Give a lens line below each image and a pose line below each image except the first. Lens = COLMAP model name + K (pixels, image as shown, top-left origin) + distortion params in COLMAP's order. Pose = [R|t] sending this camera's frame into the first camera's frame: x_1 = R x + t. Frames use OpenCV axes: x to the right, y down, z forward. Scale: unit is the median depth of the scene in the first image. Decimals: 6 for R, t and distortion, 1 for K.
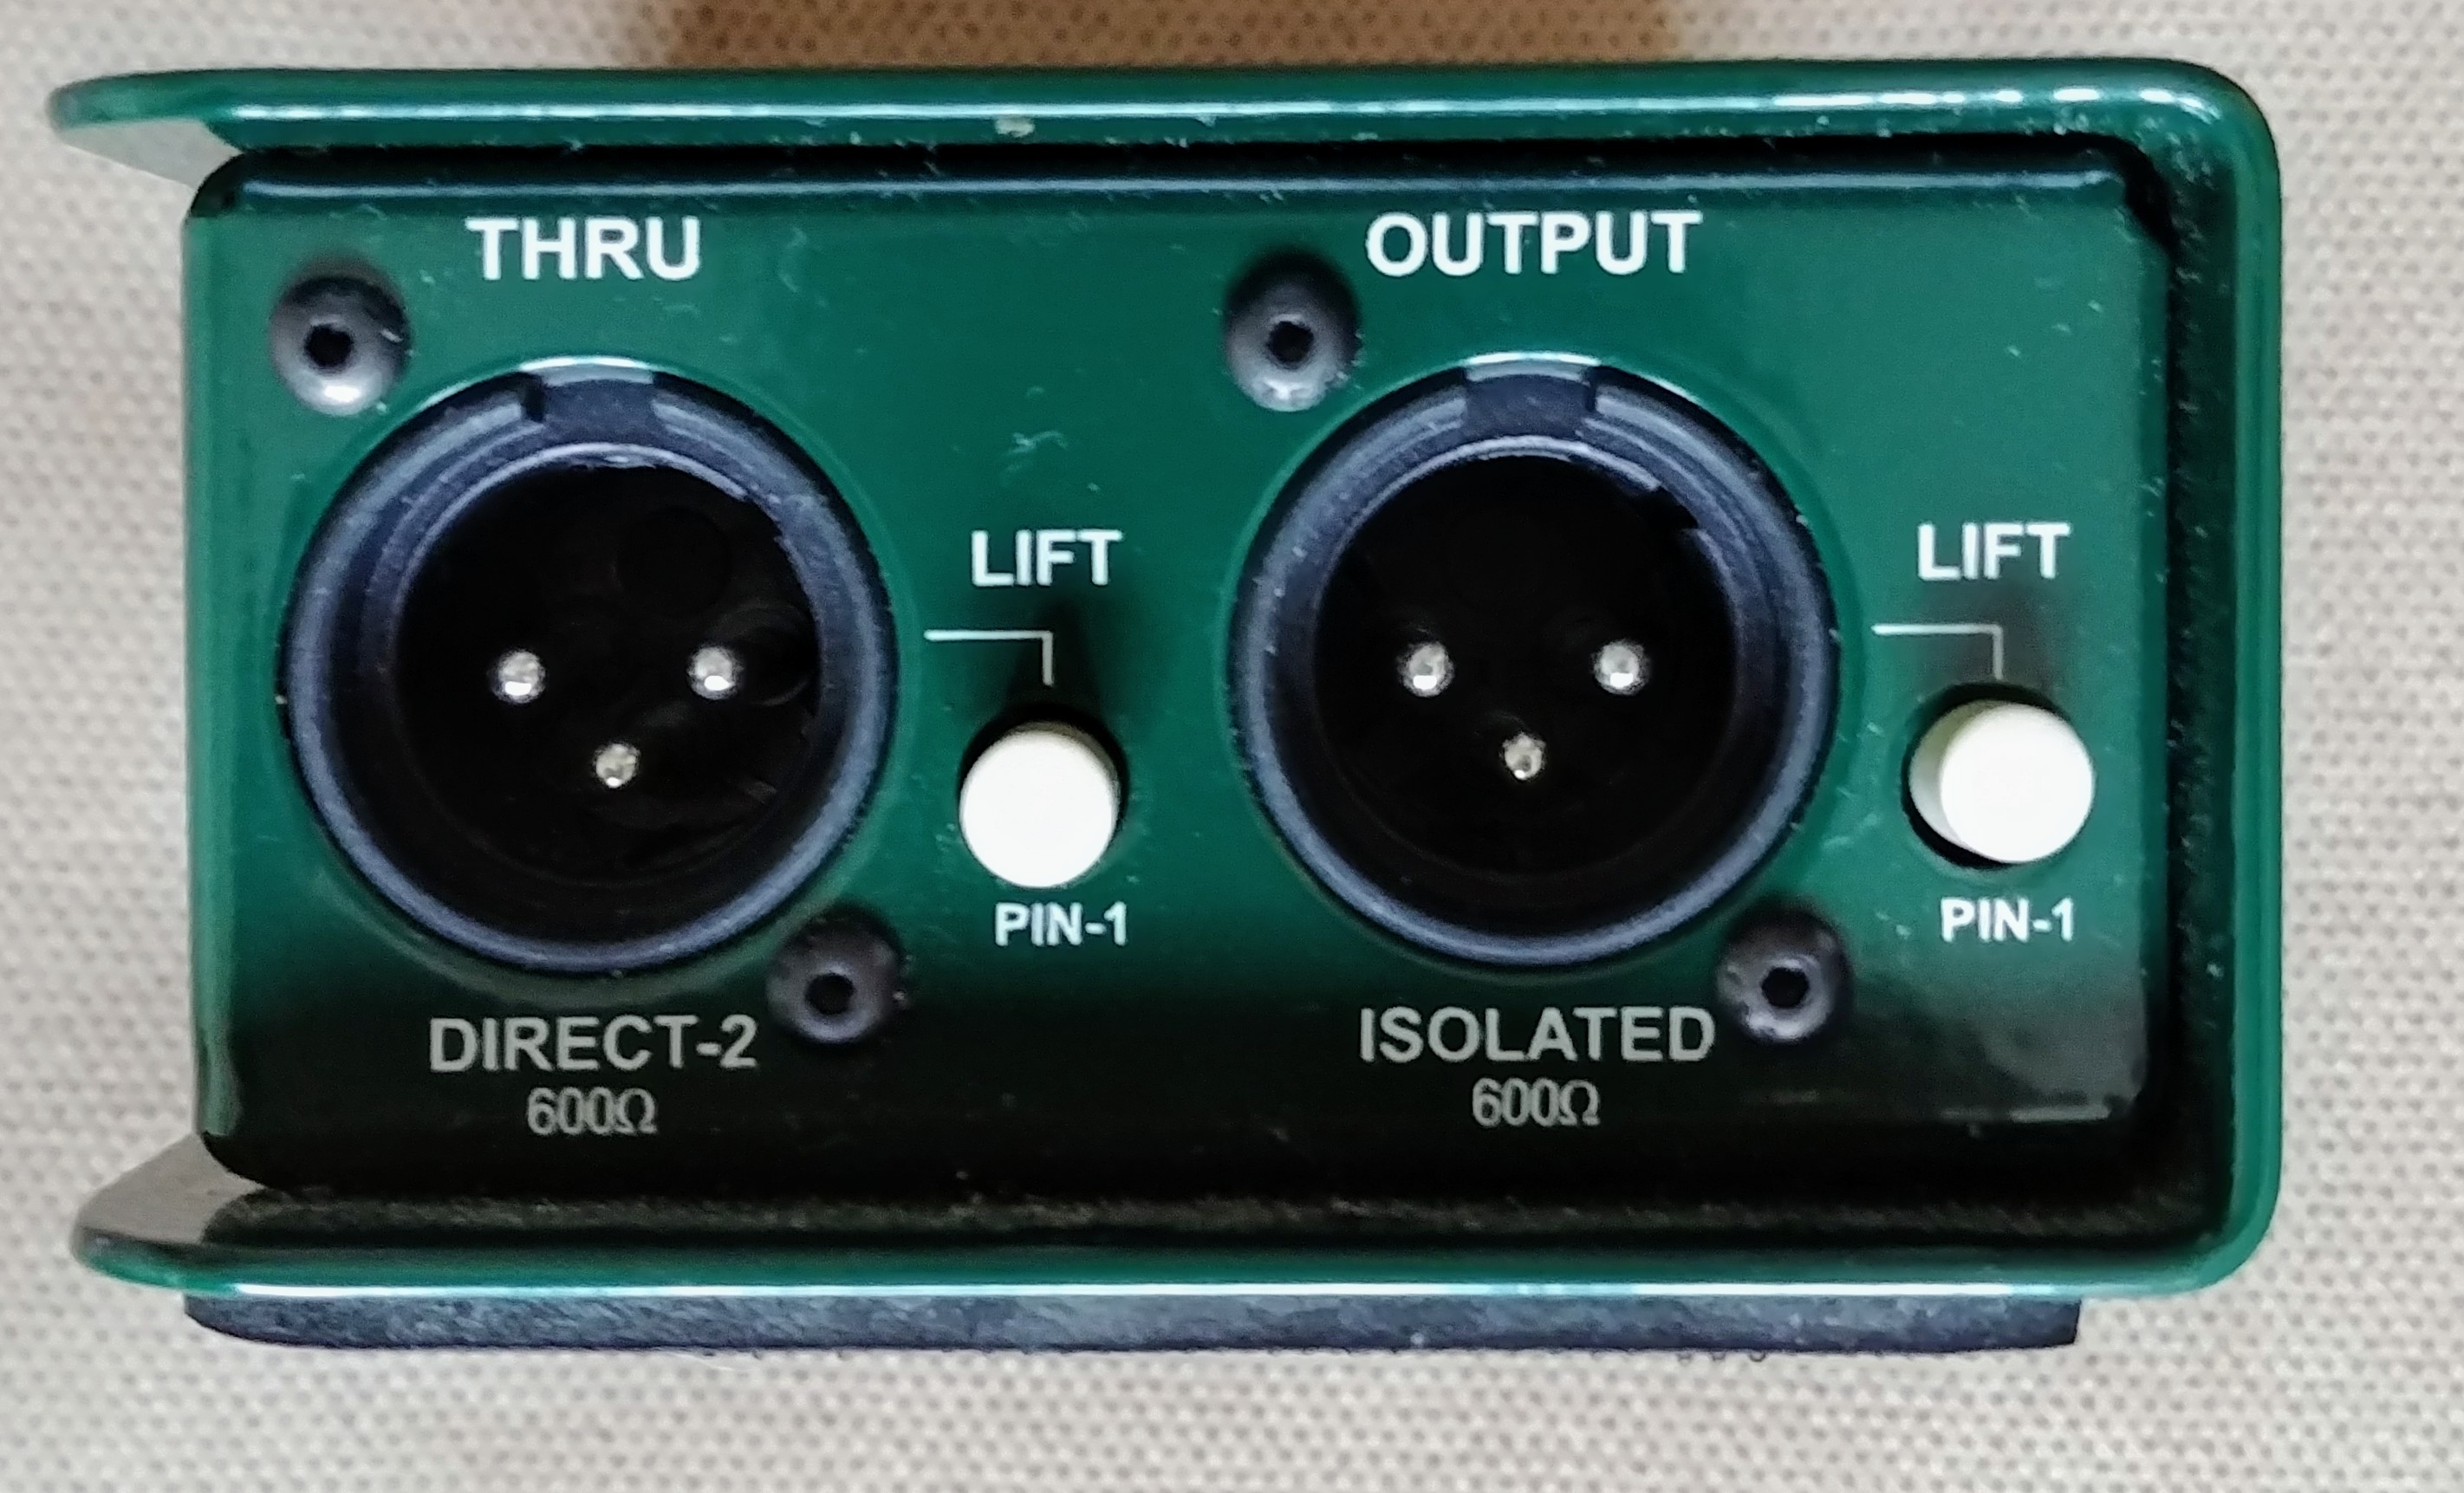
lens RADIAL K [[1000.1, 0, 1244.5], [0, 1000.1, 746.9], [0, 0, 1]] dist [0.001331, 0.001244]
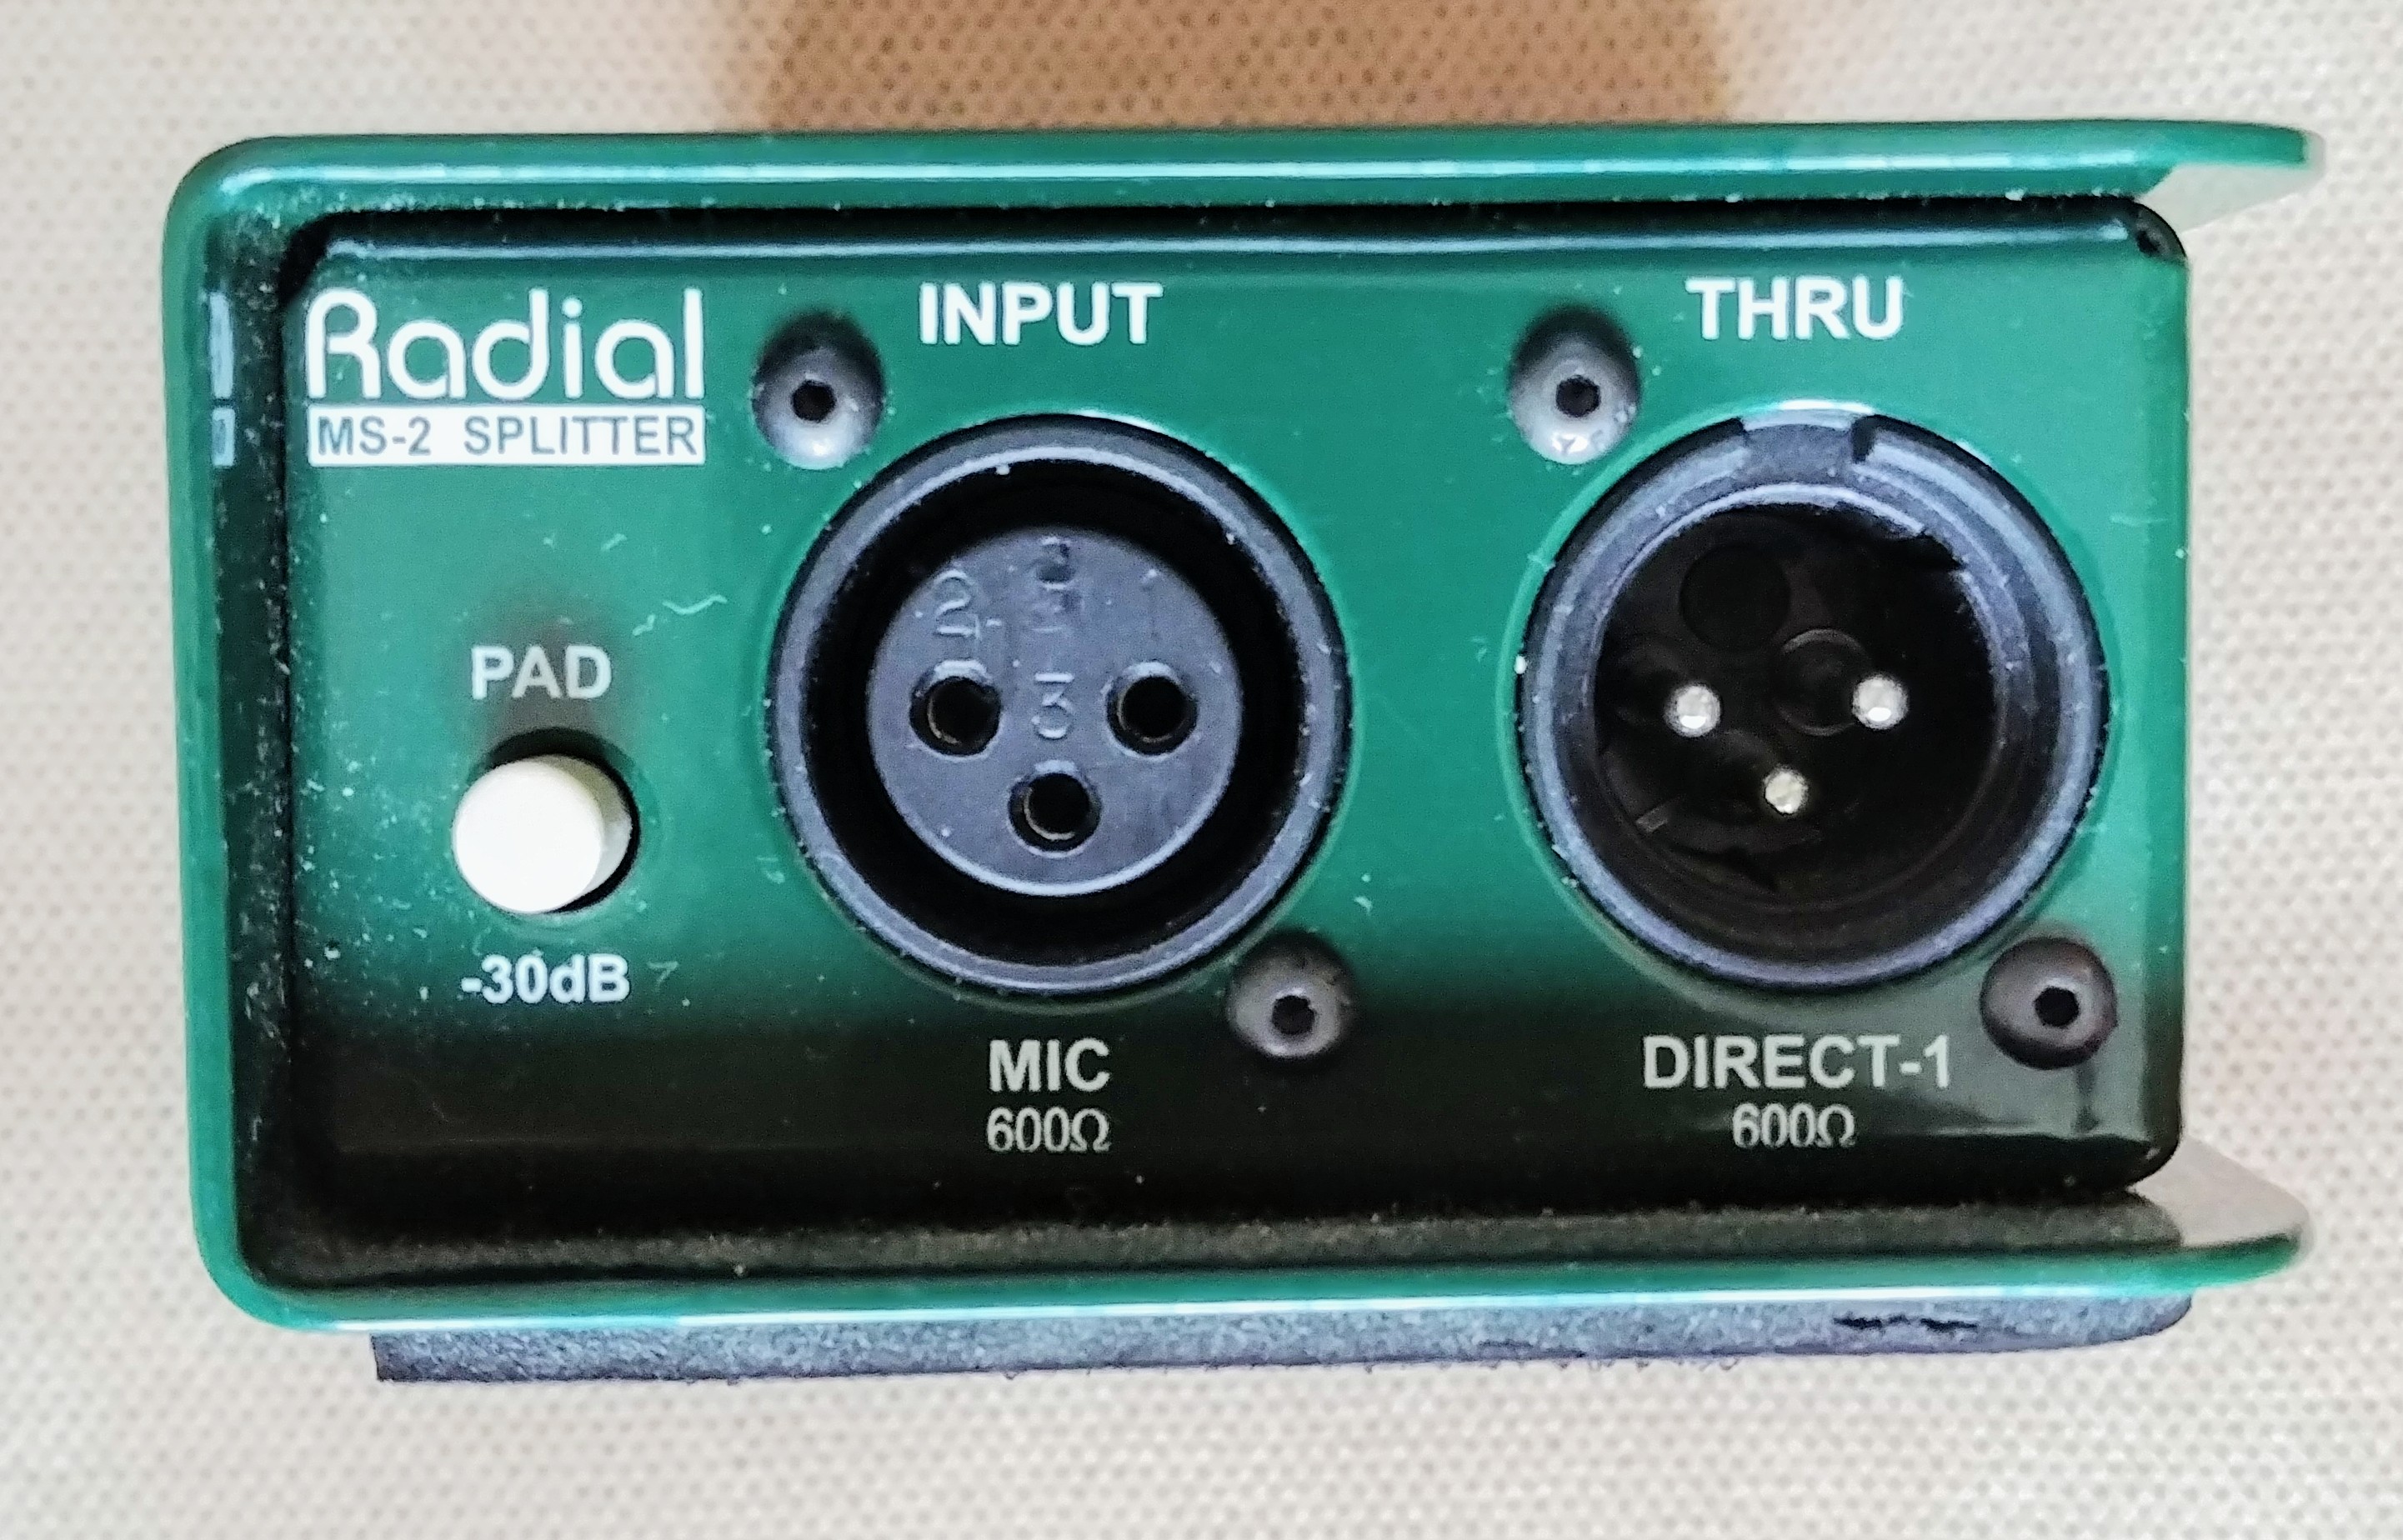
lens RADIAL K [[962.8, 0, 1201.7], [0, 962.8, 768.9], [0, 0, 1]] dist [0.008700, -0.001313]
pose [[0.999982, -0.000167, -0.005973, -0.491873], [0.000085, 0.999905, -0.013786, 0.001273], [0.005975, 0.013785, 0.999887, -0.007529]]
